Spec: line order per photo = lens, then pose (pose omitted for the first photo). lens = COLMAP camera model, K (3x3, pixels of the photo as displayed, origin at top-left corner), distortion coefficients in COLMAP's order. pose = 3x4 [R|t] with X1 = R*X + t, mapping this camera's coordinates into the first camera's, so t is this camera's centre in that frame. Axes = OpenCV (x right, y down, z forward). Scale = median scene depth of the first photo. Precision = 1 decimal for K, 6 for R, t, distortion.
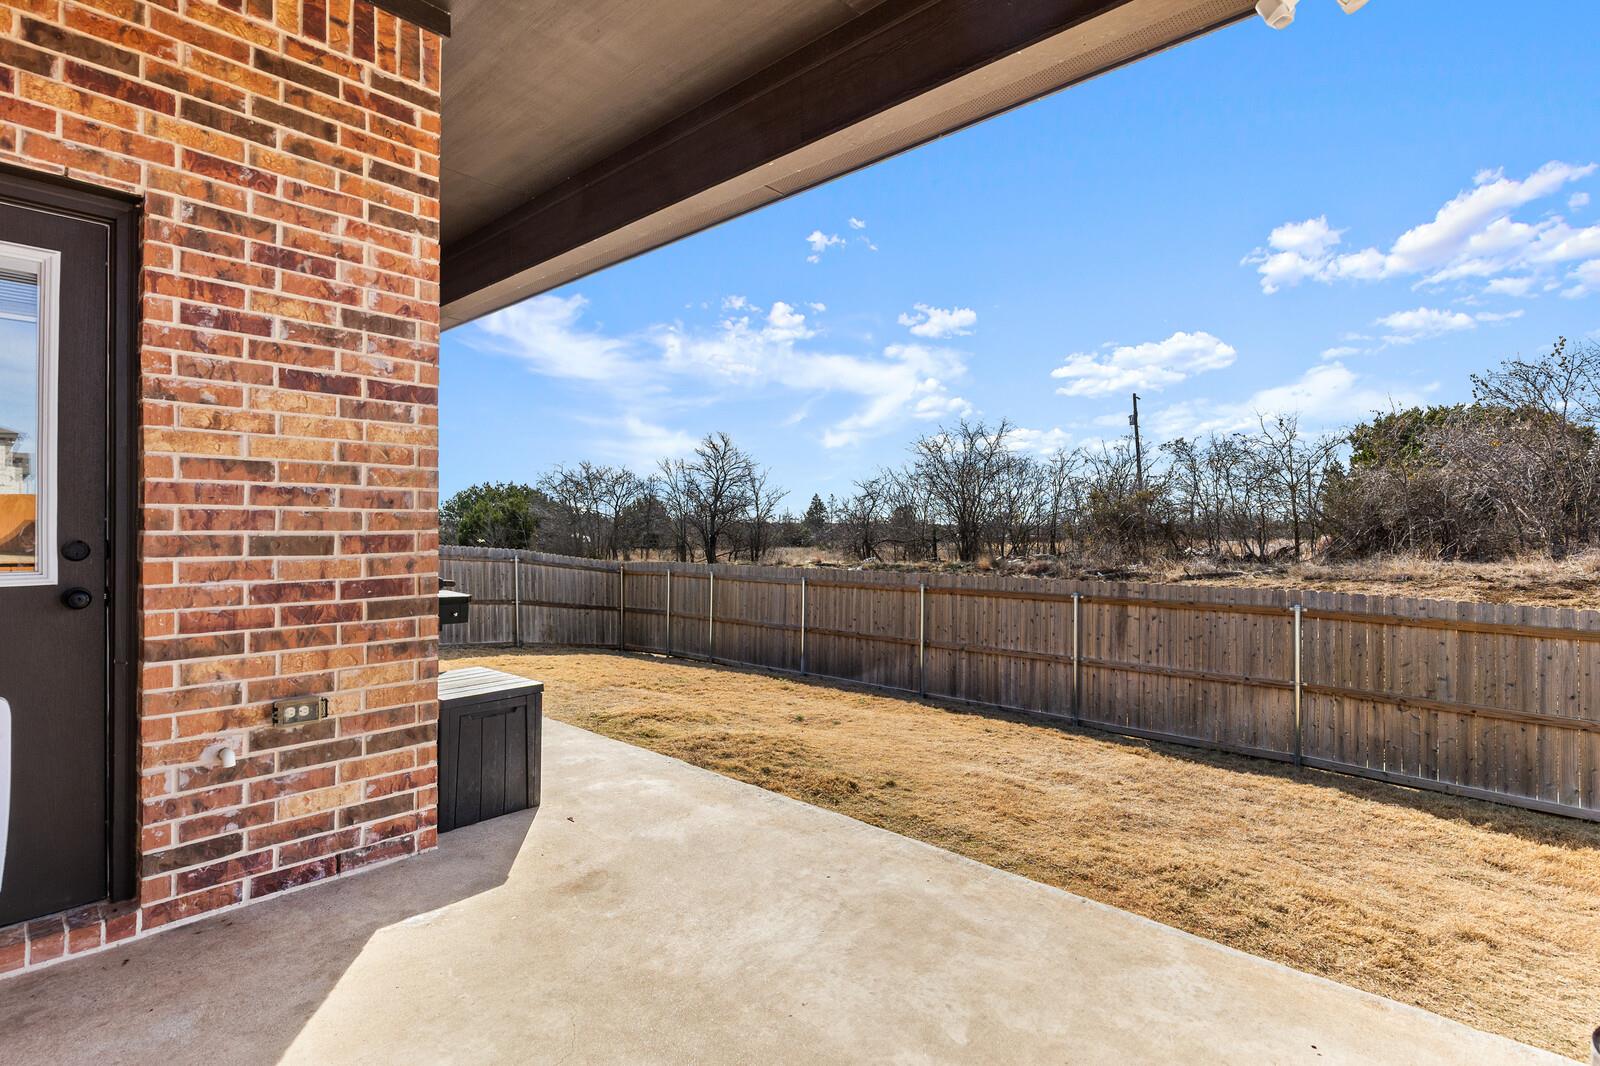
lens RADIAL K [[729.8, 0, 804.7], [0, 729.8, 525.9], [0, 0, 1]] dist [0.012849, -0.000317]
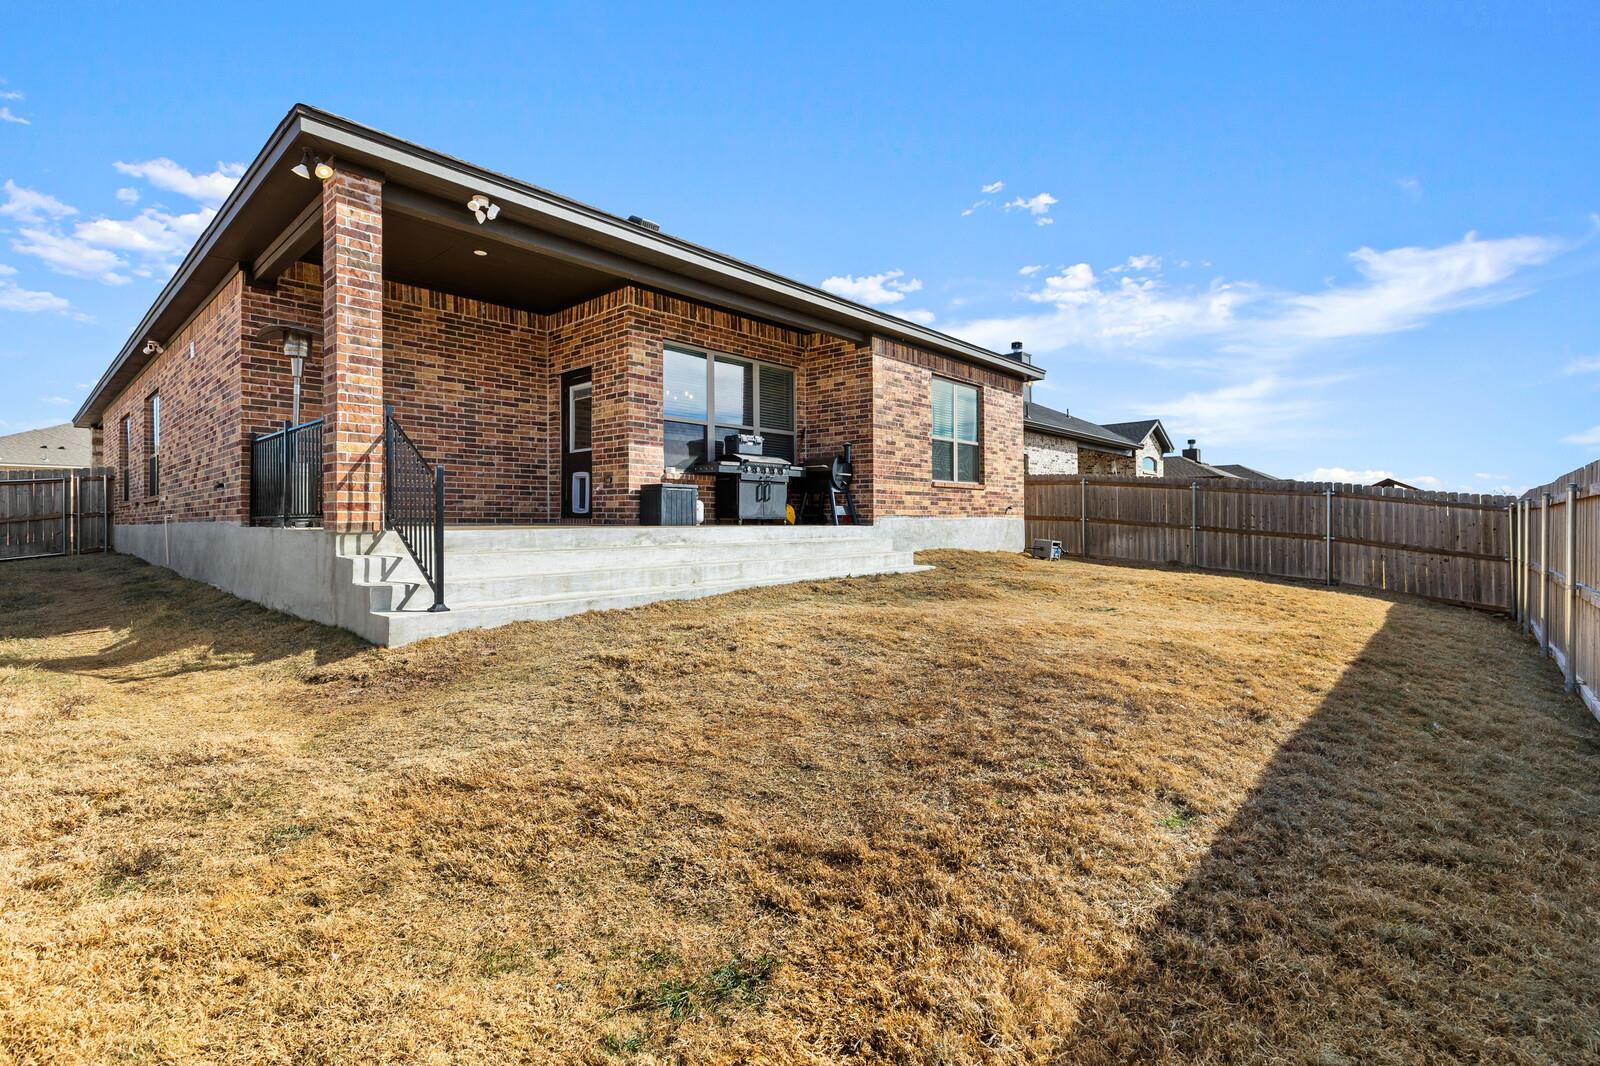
lens RADIAL K [[729.8, 0, 804.7], [0, 729.8, 525.9], [0, 0, 1]] dist [0.012849, -0.000317]
pose [[0.037090, 0.008950, -0.999272, 0.527777], [0.009794, 0.999909, 0.009320, 0.075282], [0.999264, -0.010132, 0.036999, 0.304344]]
